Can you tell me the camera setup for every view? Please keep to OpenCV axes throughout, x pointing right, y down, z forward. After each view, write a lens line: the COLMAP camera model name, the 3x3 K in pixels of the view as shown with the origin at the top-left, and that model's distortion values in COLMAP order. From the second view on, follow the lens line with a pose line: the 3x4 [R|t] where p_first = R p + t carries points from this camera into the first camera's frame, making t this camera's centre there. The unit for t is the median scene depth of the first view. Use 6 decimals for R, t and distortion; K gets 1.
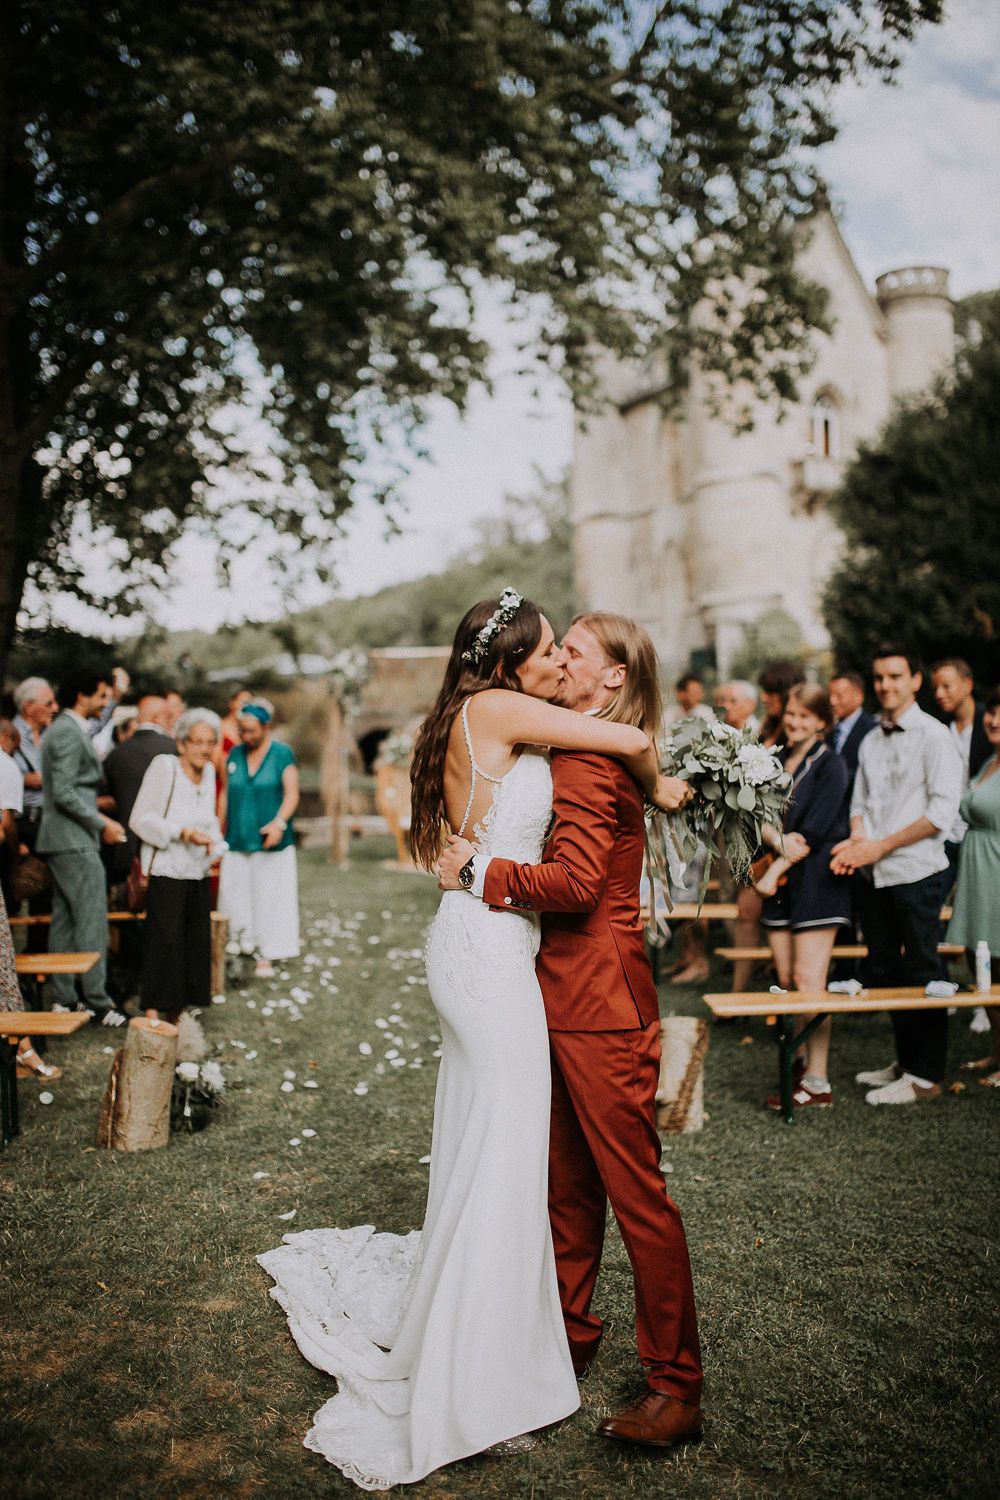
lens RADIAL K [[1445.3, 0, 500.0], [0, 1445.3, 750.0], [0, 0, 1]] dist [-0.074512, 0.167910]
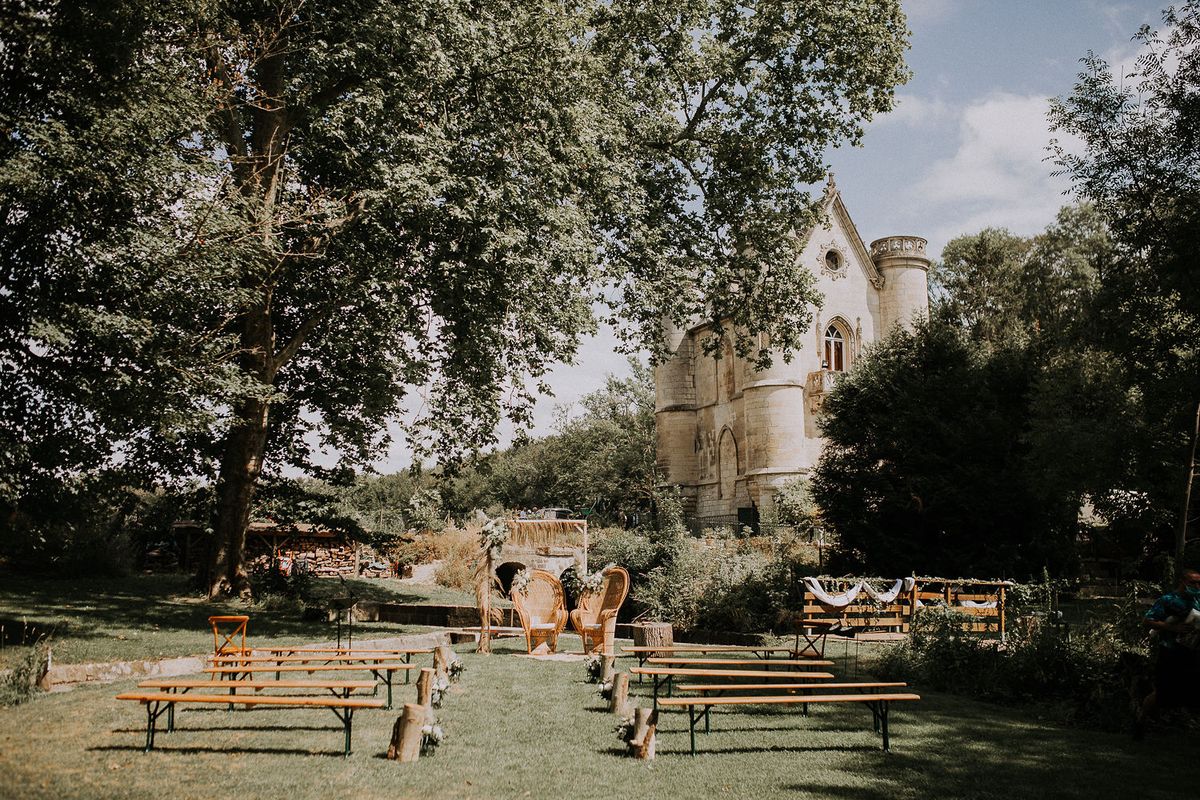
lens RADIAL K [[1156.3, 0, 600.0], [0, 1156.3, 400.0], [0, 0, 1]] dist [-0.074512, 0.167910]
pose [[0.999822, 0.018144, -0.005249, 0.009748], [-0.018737, 0.987857, -0.154230, -0.001725], [0.002387, 0.154301, 0.988021, -0.165181]]
